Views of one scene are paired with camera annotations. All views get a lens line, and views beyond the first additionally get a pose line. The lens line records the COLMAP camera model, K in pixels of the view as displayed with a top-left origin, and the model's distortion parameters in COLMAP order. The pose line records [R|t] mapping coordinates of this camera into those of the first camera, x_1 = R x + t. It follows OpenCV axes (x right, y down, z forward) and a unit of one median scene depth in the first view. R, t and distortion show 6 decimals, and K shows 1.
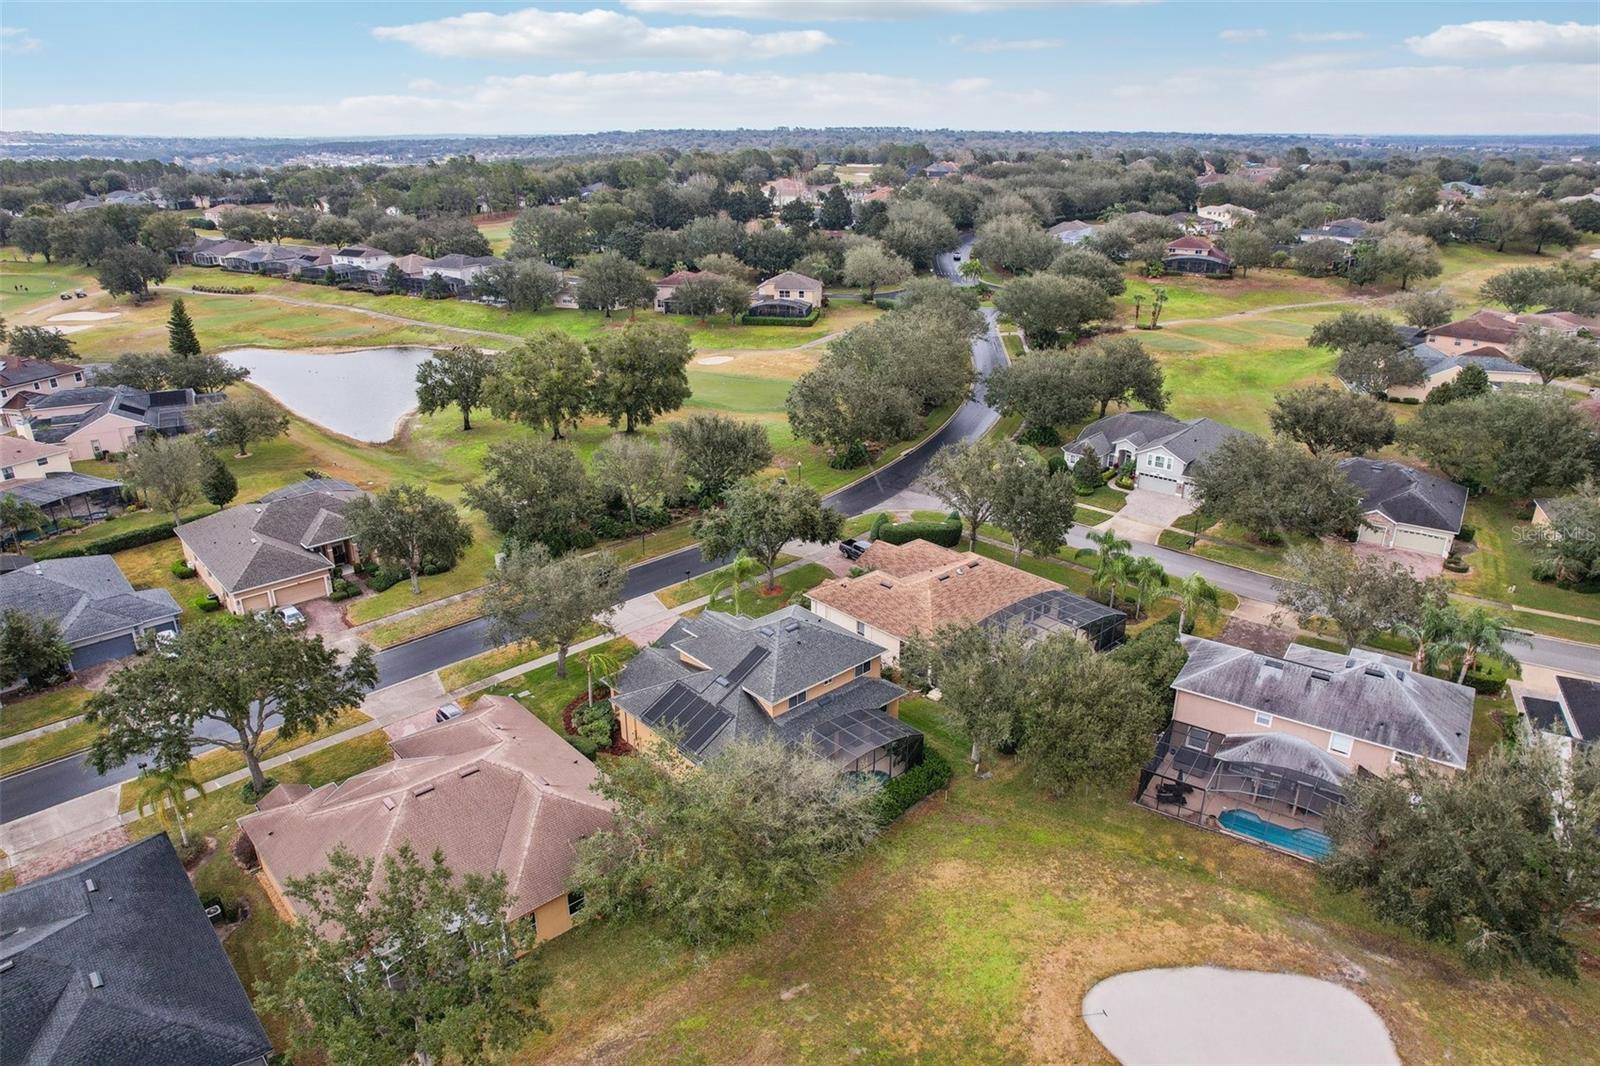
lens RADIAL K [[1030.8, 0, 802.6], [0, 1030.8, 535.4], [0, 0, 1]] dist [-0.085356, 0.074007]
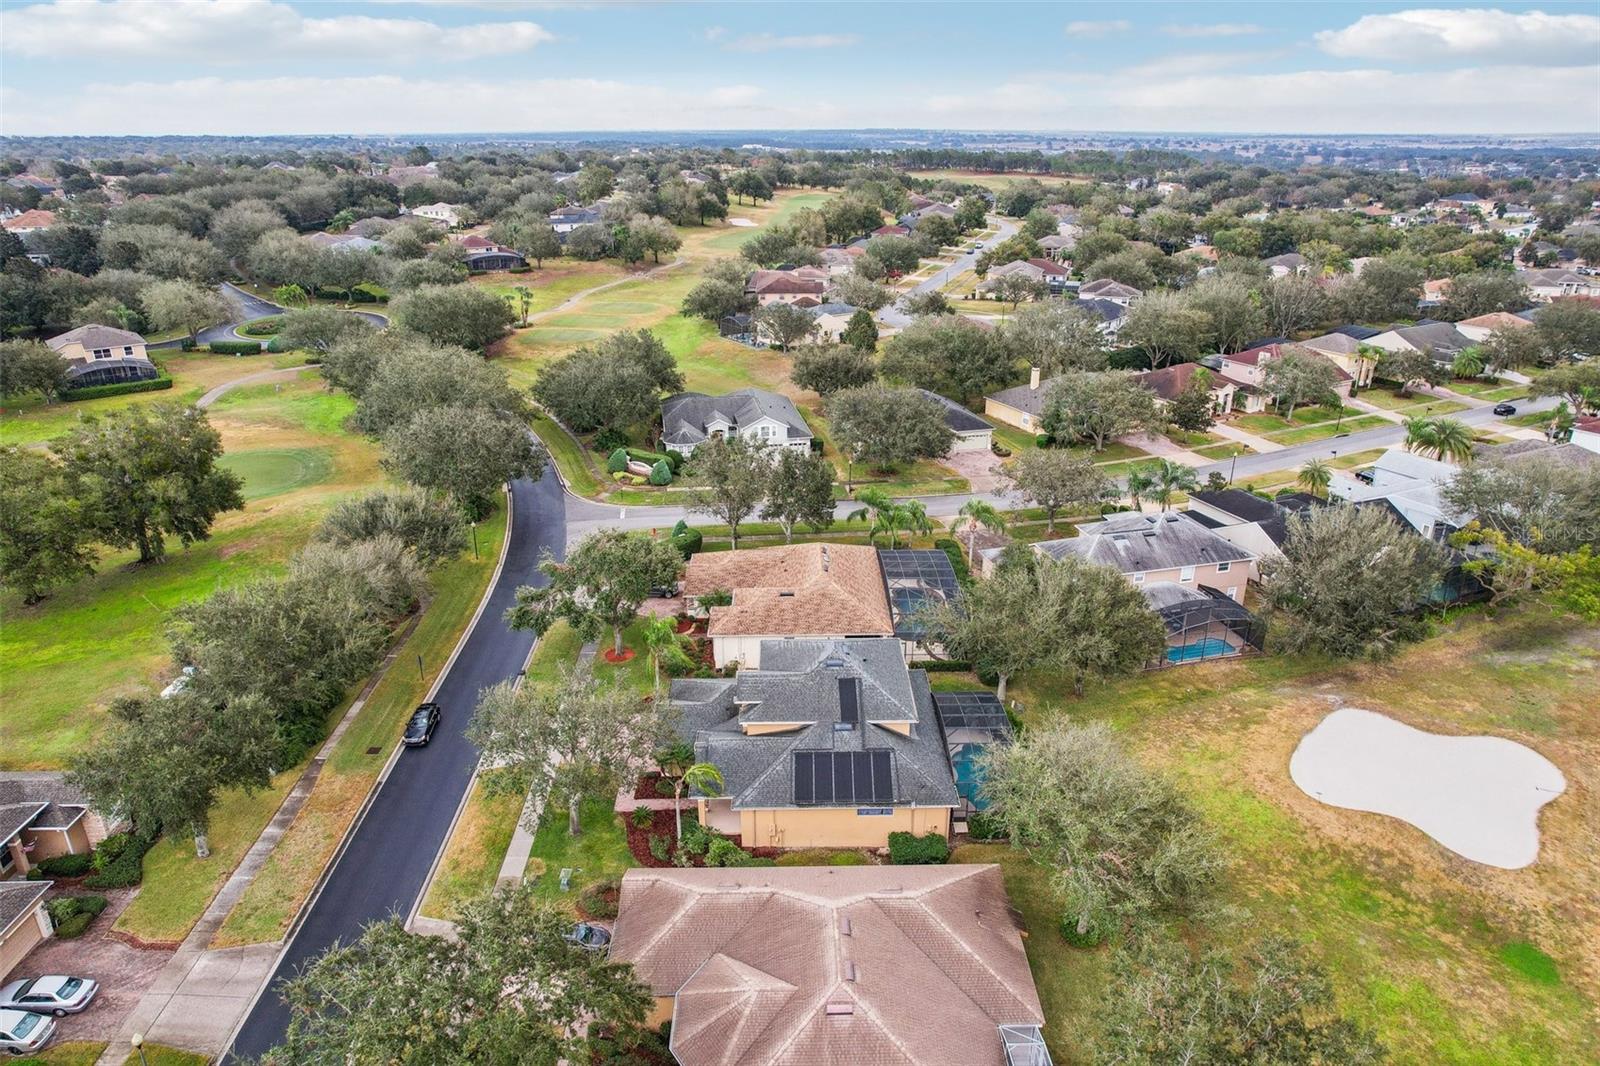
lens RADIAL K [[1020.9, 0, 804.5], [0, 1020.9, 533.8], [0, 0, 1]] dist [-0.083482, 0.070955]
pose [[0.649757, -0.282073, 0.705869, -0.362462], [0.281883, 0.951804, 0.120876, -0.075271], [-0.705945, 0.120433, 0.697952, 0.193593]]
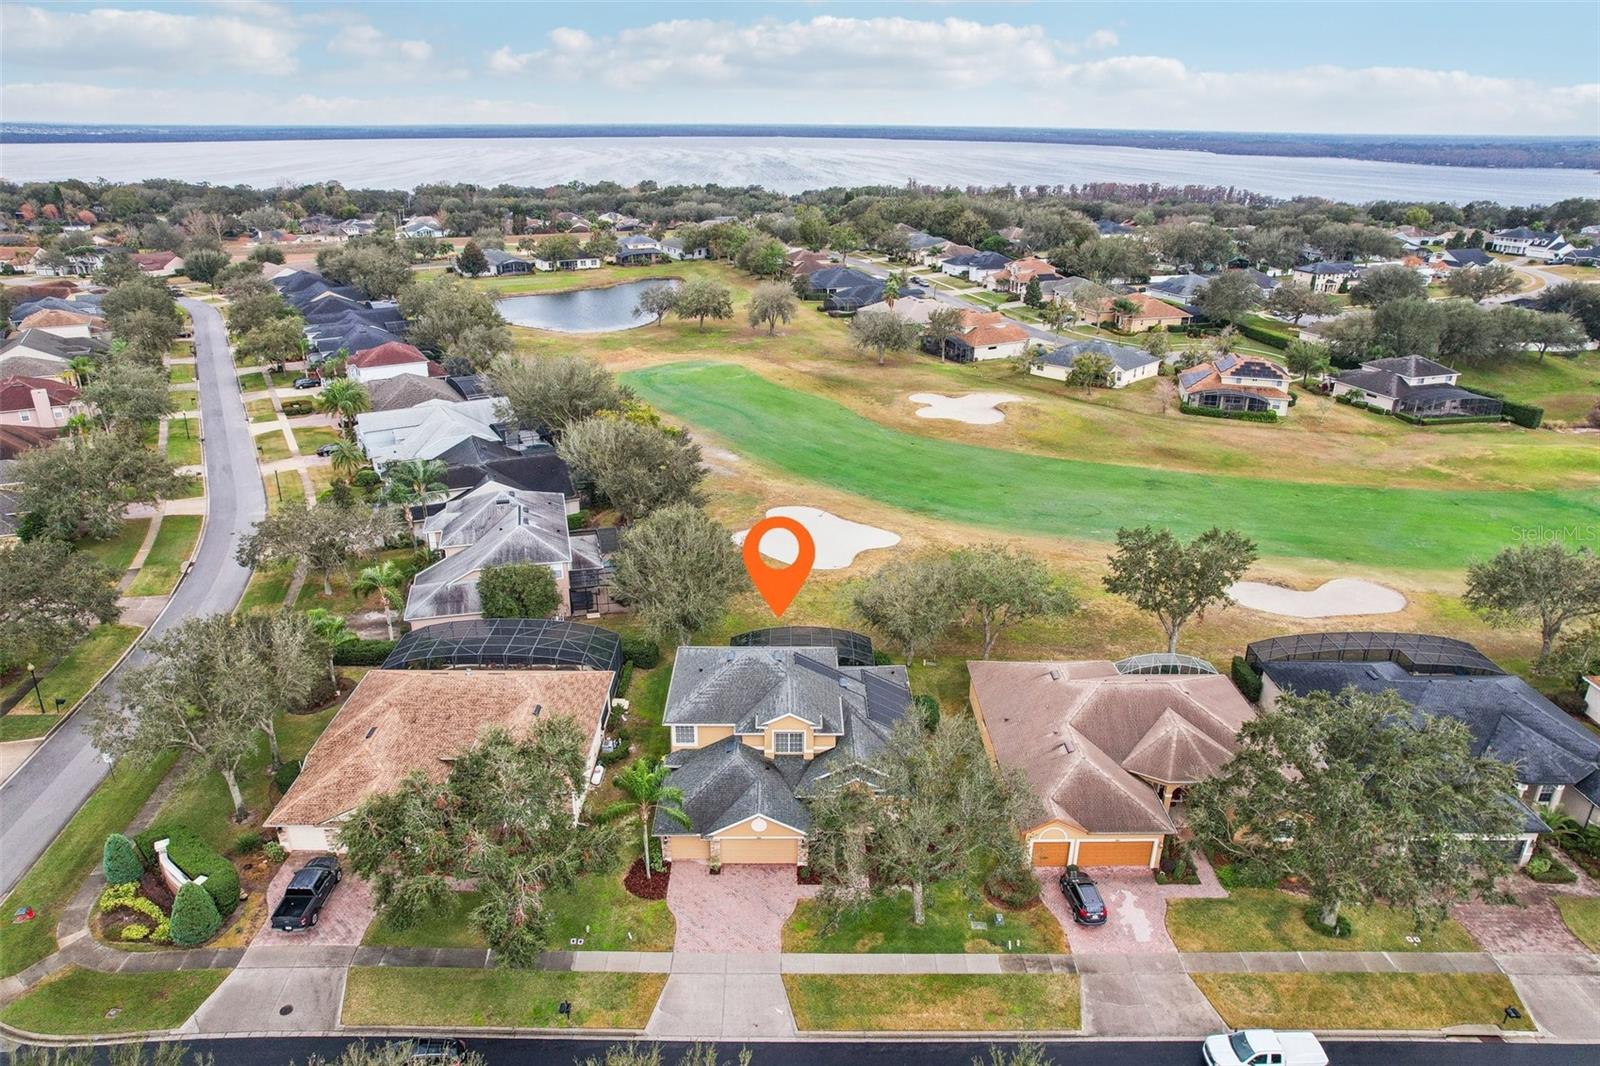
lens RADIAL K [[1030.8, 0, 802.6], [0, 1030.8, 535.4], [0, 0, 1]] dist [-0.085356, 0.074007]
pose [[-0.755562, -0.247585, 0.606488, -0.318084], [0.238445, 0.758372, 0.606643, -0.298358], [-0.610139, 0.602970, -0.513962, 0.754926]]
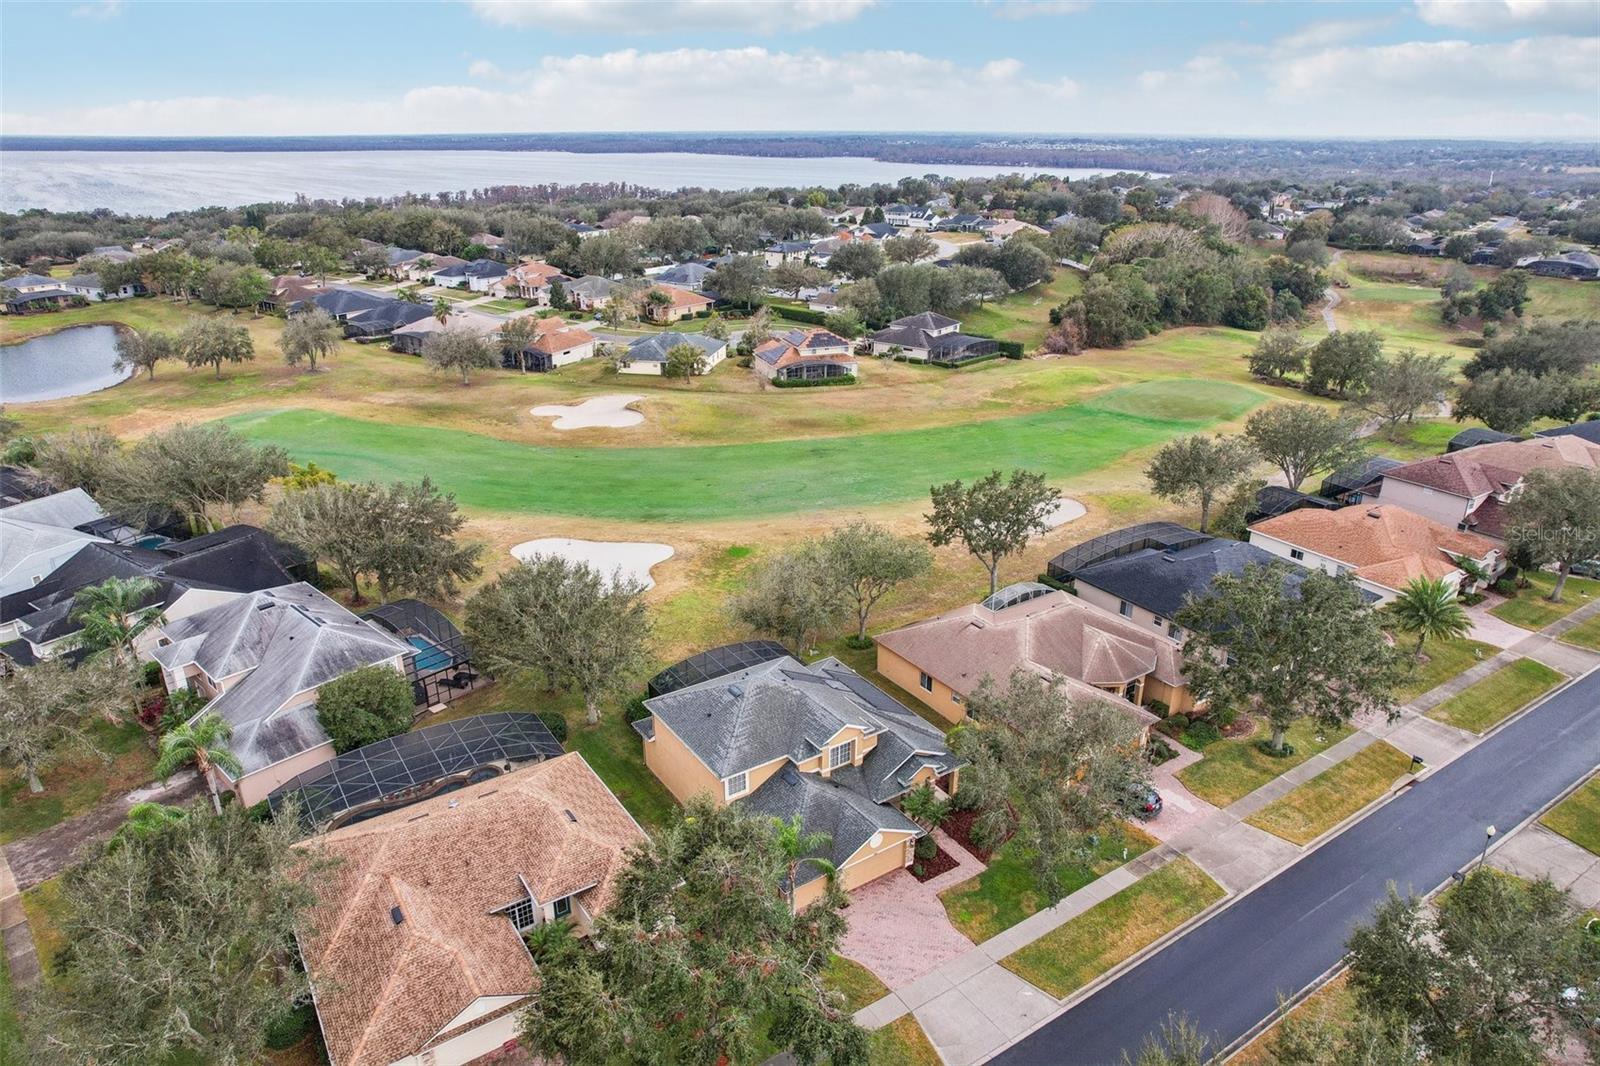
lens RADIAL K [[1017.5, 0, 800.0], [0, 1017.5, 533.0], [0, 0, 1]] dist [-0.080329, 0.068846]
pose [[-0.990668, -0.047093, 0.127903, -0.086633], [0.054083, 0.725553, 0.686038, -0.326013], [-0.125108, 0.686553, -0.716235, 0.832539]]
